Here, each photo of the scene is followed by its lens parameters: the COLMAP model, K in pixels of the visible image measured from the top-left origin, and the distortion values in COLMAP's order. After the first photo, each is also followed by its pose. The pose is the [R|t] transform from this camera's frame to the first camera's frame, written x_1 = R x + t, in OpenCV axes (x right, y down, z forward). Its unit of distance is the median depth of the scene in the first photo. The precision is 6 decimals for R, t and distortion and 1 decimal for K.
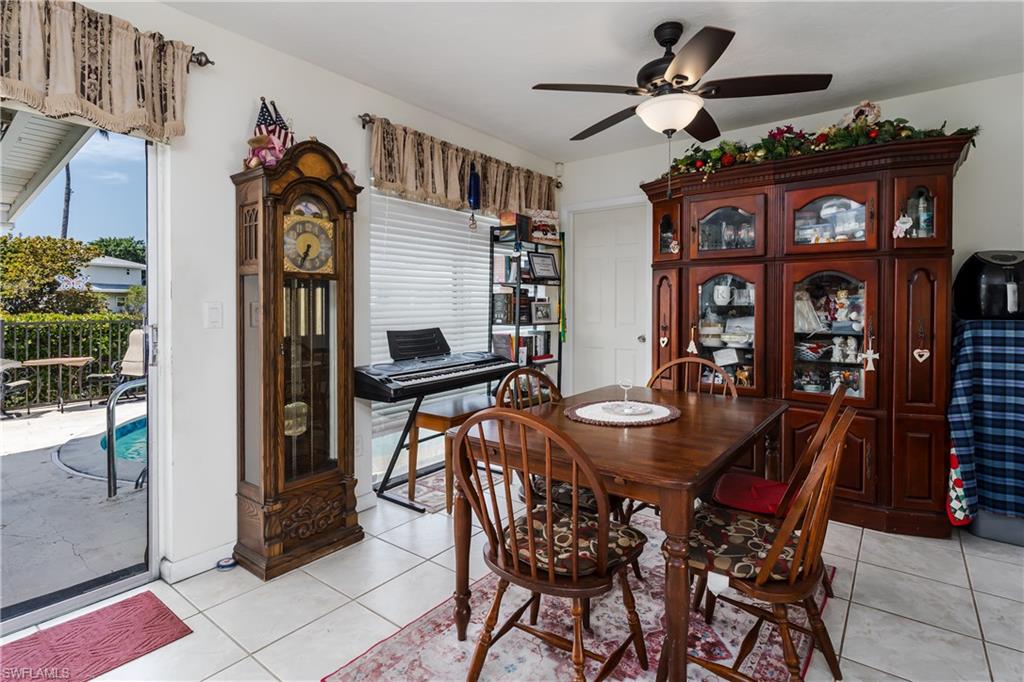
lens RADIAL K [[498.9, 0, 514.2], [0, 498.9, 311.9], [0, 0, 1]] dist [0.001833, 0.000080]
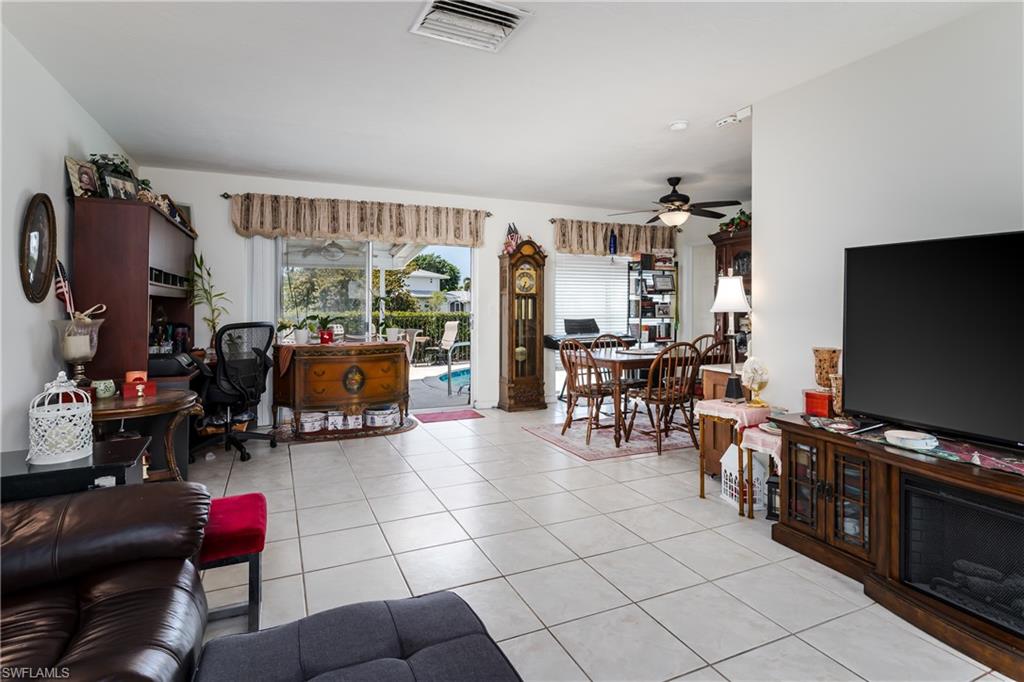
lens RADIAL K [[517.0, 0, 511.1], [0, 517.0, 306.5], [0, 0, 1]] dist [-0.000567, 0.000060]
pose [[0.879368, 0.000883, -0.476143, 0.523870], [-0.007528, 0.999899, -0.012049, 0.012206], [0.476084, 0.014180, 0.879286, -0.899239]]
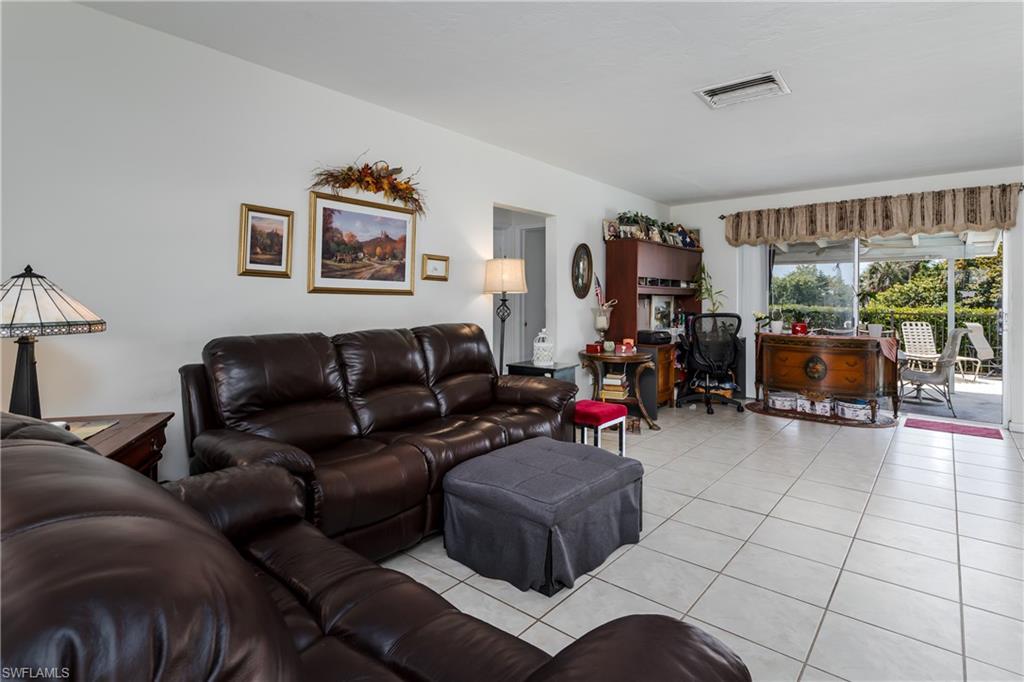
lens RADIAL K [[517.0, 0, 511.1], [0, 517.0, 306.5], [0, 0, 1]] dist [-0.000567, 0.000060]
pose [[-0.049597, 0.017232, -0.998621, 1.090176], [-0.021111, 0.999610, 0.018297, 0.002309], [0.998546, 0.021990, -0.049214, -0.686581]]
